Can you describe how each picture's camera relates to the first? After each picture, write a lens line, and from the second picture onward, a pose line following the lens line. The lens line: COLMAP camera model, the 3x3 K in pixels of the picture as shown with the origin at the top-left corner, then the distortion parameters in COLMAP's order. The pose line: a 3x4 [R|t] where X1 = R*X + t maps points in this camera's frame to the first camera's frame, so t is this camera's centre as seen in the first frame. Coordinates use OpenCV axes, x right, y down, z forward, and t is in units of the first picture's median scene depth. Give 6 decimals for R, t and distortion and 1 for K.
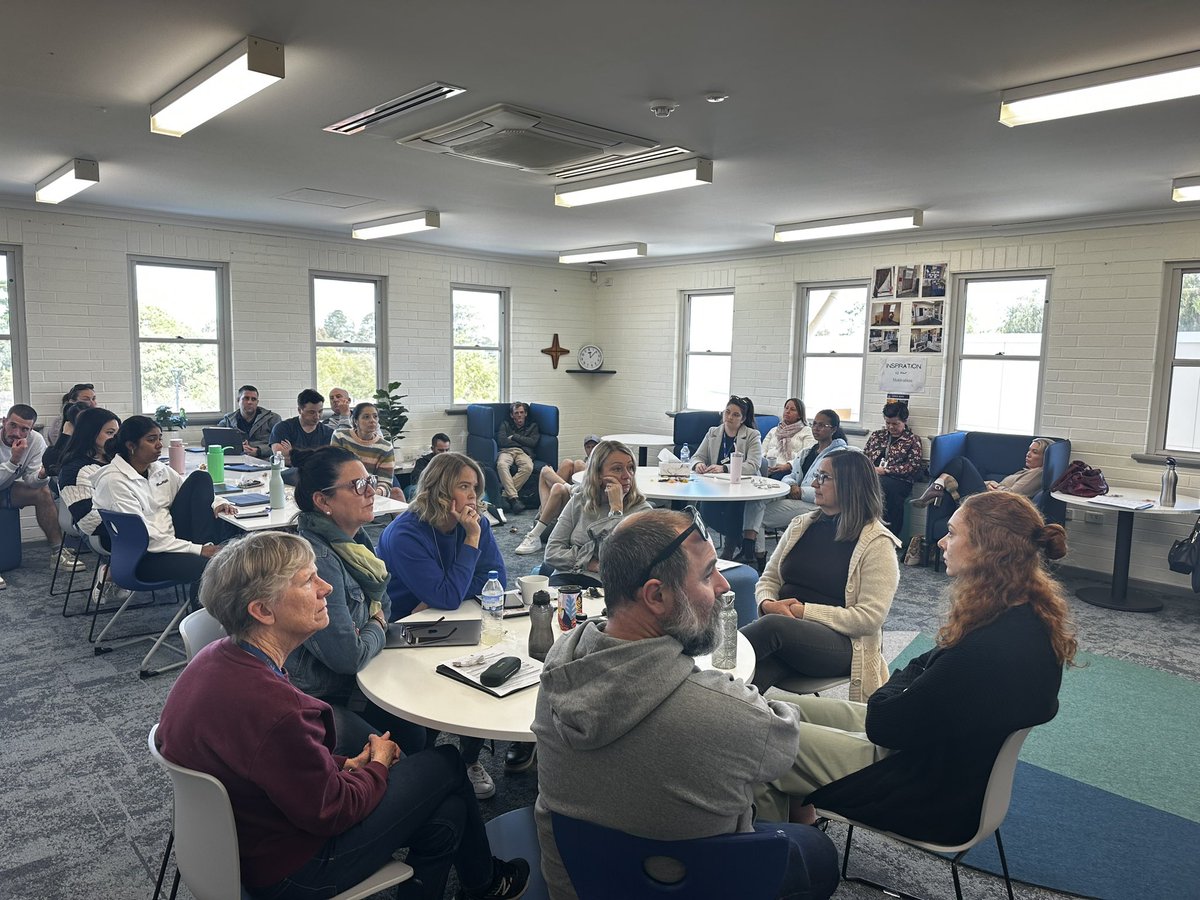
lens RADIAL K [[834.7, 0, 600.0], [0, 834.7, 450.0], [0, 0, 1]] dist [-0.044546, -0.000793]
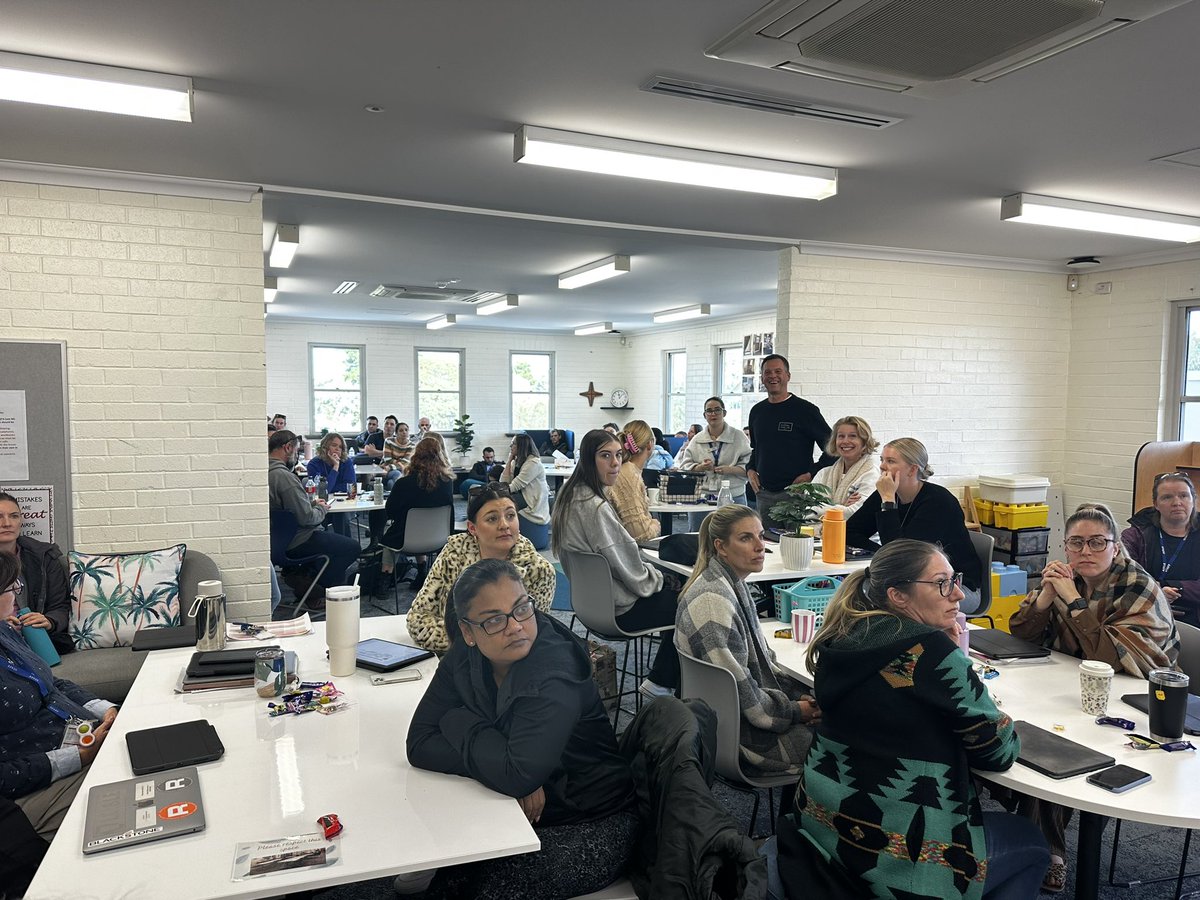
lens RADIAL K [[834.7, 0, 600.0], [0, 834.7, 450.0], [0, 0, 1]] dist [-0.044546, -0.000793]
pose [[0.953598, 0.009982, -0.300917, 0.453433], [-0.025281, 0.998575, -0.046990, 0.050387], [0.300020, 0.052417, 0.952492, -0.402093]]
